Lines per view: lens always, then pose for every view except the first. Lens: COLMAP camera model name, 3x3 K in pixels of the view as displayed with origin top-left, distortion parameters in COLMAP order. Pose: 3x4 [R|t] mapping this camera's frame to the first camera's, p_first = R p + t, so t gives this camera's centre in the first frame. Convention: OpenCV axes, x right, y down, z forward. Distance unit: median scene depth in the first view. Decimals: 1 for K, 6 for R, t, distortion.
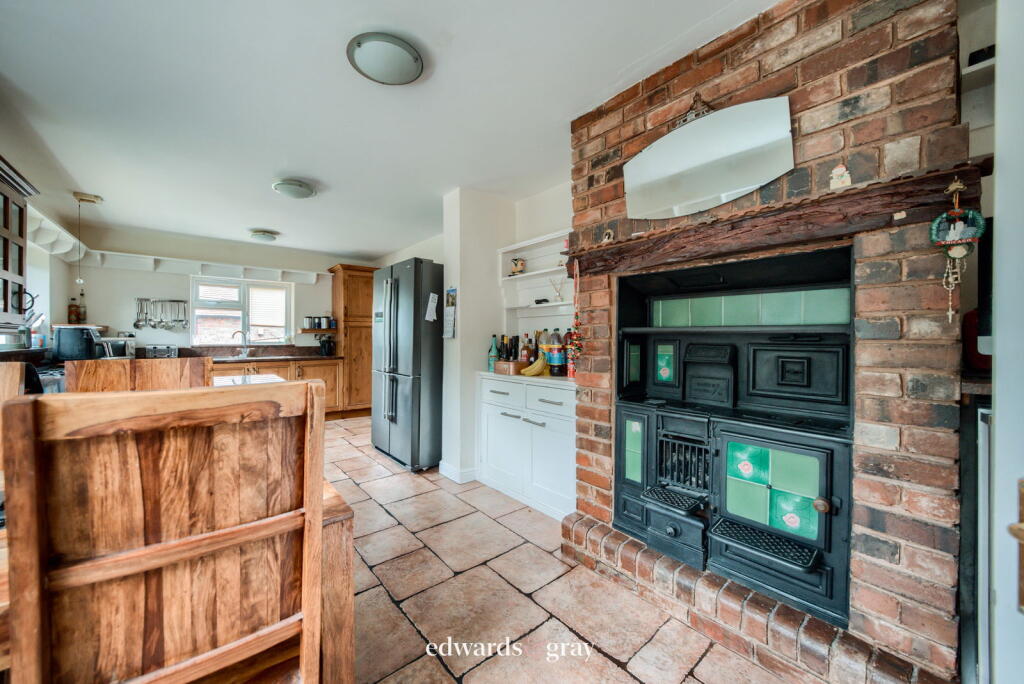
lens RADIAL K [[383.3, 0, 512.0], [0, 383.3, 342.0], [0, 0, 1]] dist [-0.000794, -0.000035]
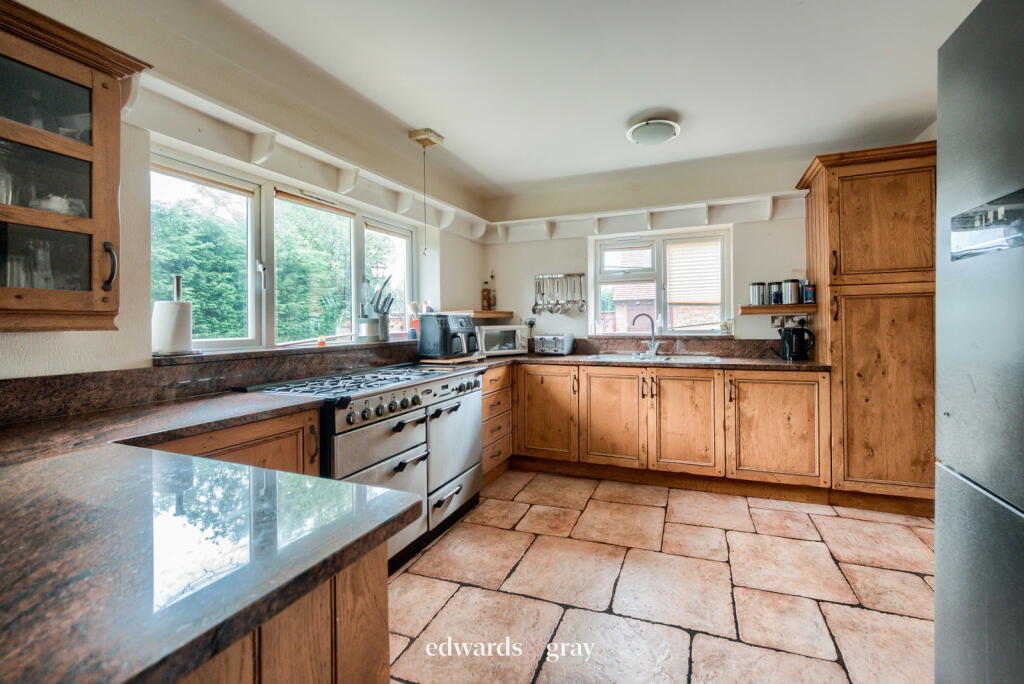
lens RADIAL K [[440.3, 0, 513.4], [0, 440.3, 319.6], [0, 0, 1]] dist [-0.002410, -0.000257]
pose [[0.471257, -0.013165, -0.881898, -0.164712], [0.003232, 0.999908, -0.013200, -0.009527], [0.881990, 0.003371, 0.471256, 0.439117]]
